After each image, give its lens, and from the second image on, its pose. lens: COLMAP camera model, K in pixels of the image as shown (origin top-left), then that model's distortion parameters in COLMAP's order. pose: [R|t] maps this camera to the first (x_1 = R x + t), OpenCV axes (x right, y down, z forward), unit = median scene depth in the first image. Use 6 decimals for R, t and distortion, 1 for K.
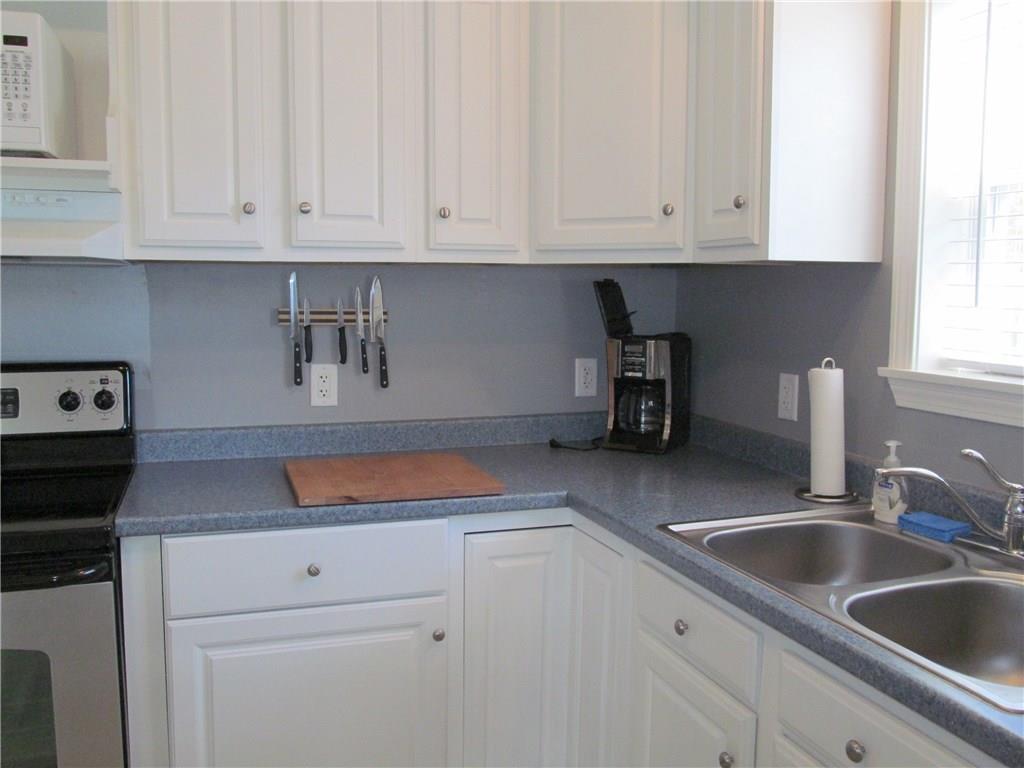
lens RADIAL K [[885.6, 0, 512.0], [0, 885.6, 384.0], [0, 0, 1]] dist [-0.045831, 0.009807]
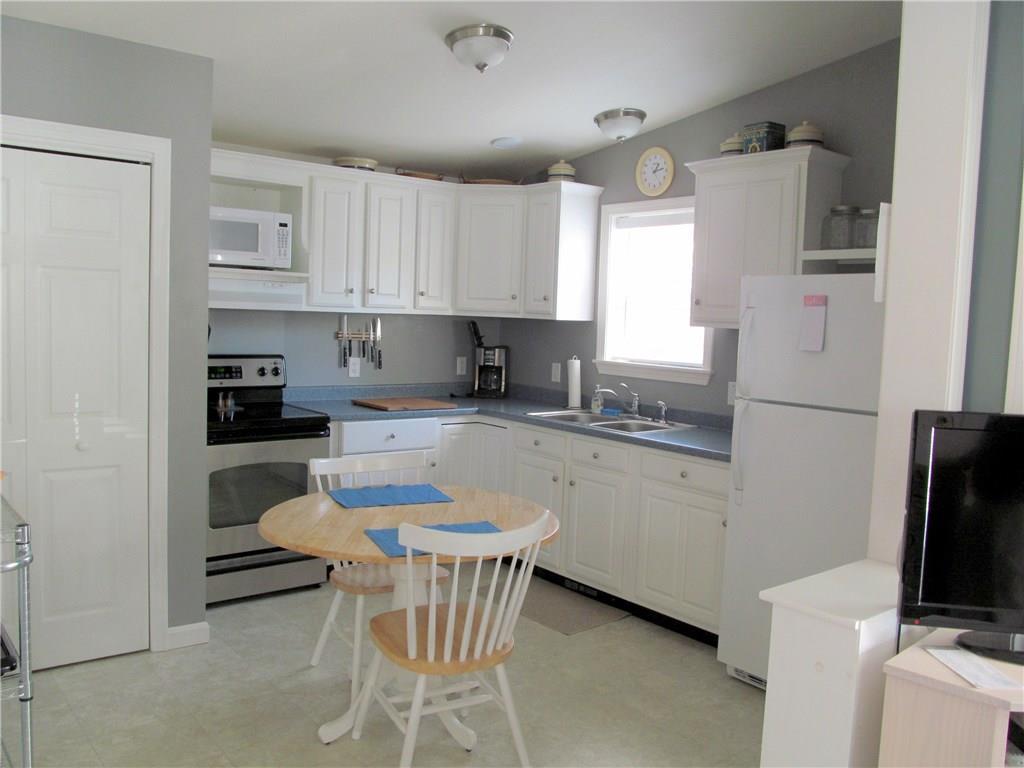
lens RADIAL K [[859.9, 0, 512.0], [0, 859.9, 384.0], [0, 0, 1]] dist [-0.046866, 0.009635]
pose [[0.938449, 0.000896, 0.345416, -0.652099], [0.003886, 0.999906, -0.013151, 0.080576], [-0.345396, 0.013684, 0.938357, -1.251321]]
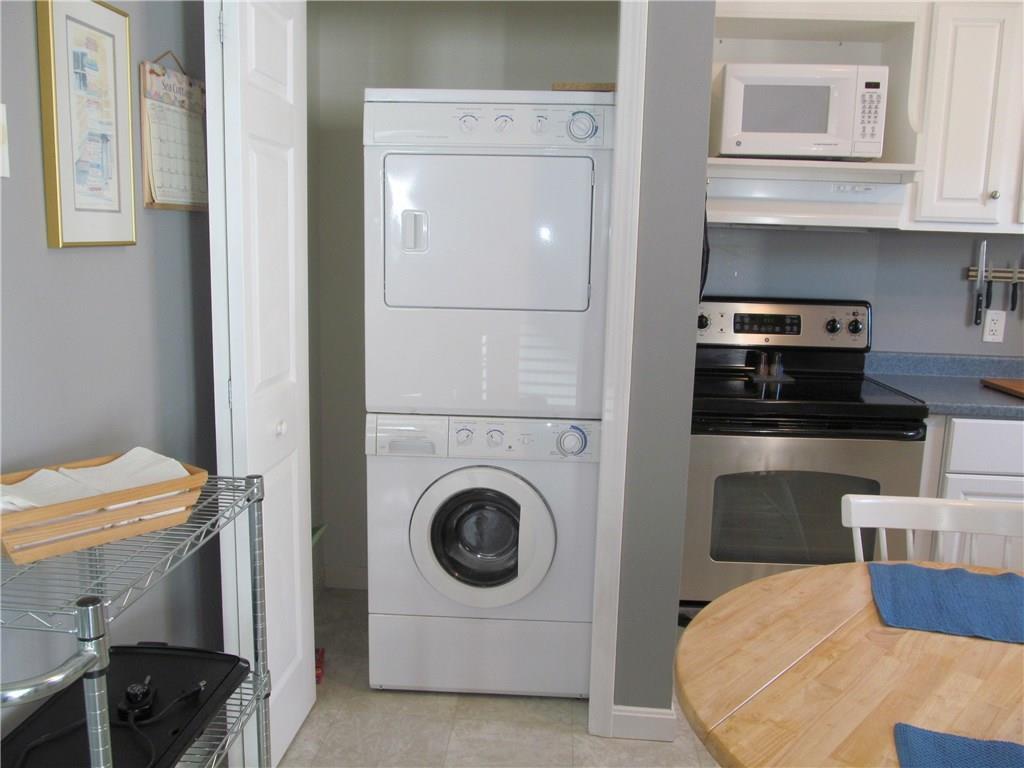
lens RADIAL K [[859.9, 0, 512.0], [0, 859.9, 384.0], [0, 0, 1]] dist [-0.046866, 0.009635]
pose [[0.925040, 0.077176, -0.371946, -0.455547], [-0.058954, 0.996448, 0.060134, 0.060892], [0.375266, -0.033698, 0.926304, -0.515548]]
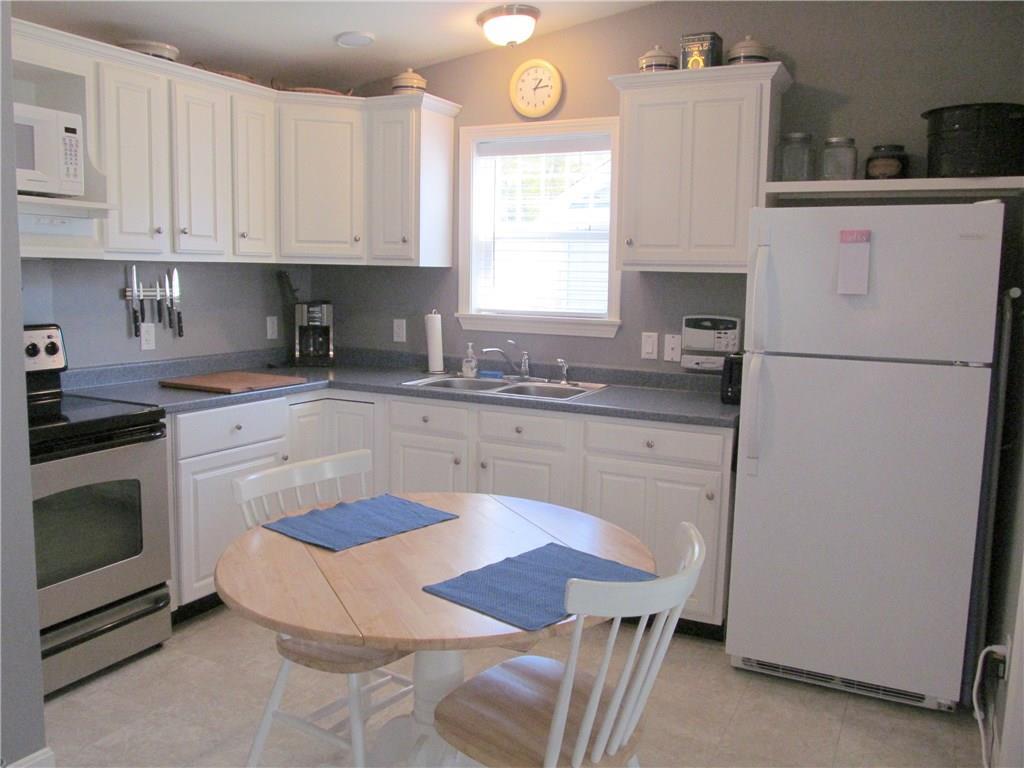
lens RADIAL K [[859.9, 0, 512.0], [0, 859.9, 384.0], [0, 0, 1]] dist [-0.046866, 0.009635]
pose [[0.714593, -0.080804, 0.694858, -0.923667], [0.056254, 0.996727, 0.058056, 0.038437], [-0.697275, -0.002398, 0.716800, -0.628051]]
